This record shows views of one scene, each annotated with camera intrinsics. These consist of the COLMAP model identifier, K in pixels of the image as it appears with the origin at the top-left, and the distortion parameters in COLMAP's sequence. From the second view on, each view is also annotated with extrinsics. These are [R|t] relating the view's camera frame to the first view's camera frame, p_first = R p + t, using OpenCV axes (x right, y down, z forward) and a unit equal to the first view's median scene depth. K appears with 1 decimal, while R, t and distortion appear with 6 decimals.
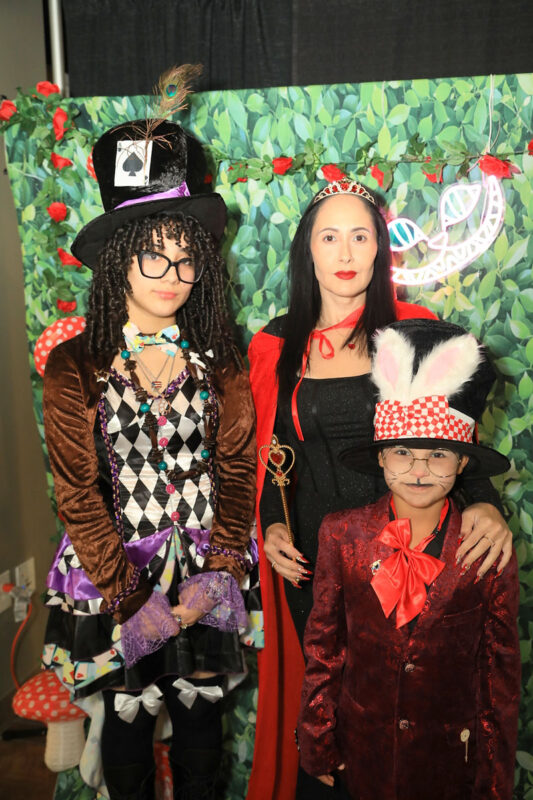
lens RADIAL K [[805.8, 0, 266.4], [0, 805.8, 384.5], [0, 0, 1]] dist [0.044588, 0.000000]
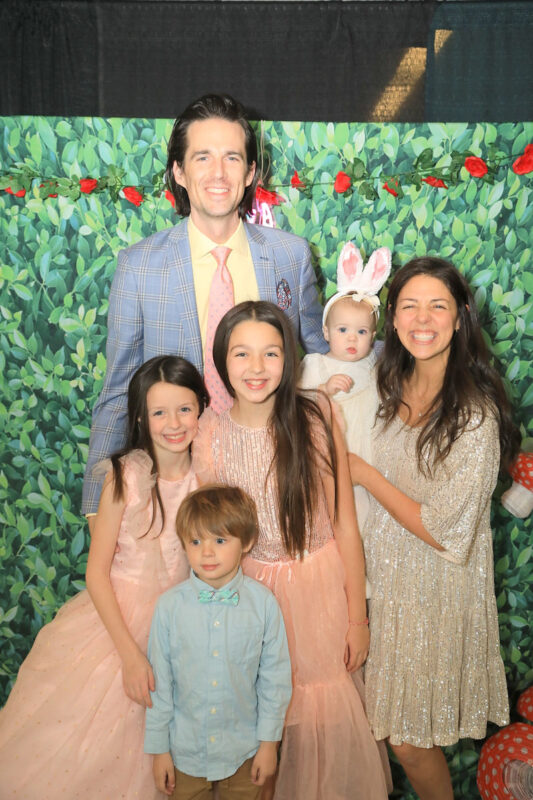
lens RADIAL K [[906.9, 0, 270.8], [0, 906.9, 388.0], [0, 0, 1]] dist [0.105043, 0.000000]
pose [[0.981005, -0.003676, 0.193950, 0.020042], [0.007368, 0.999805, -0.018318, 0.043840], [-0.193845, 0.019399, 0.980840, -0.322252]]
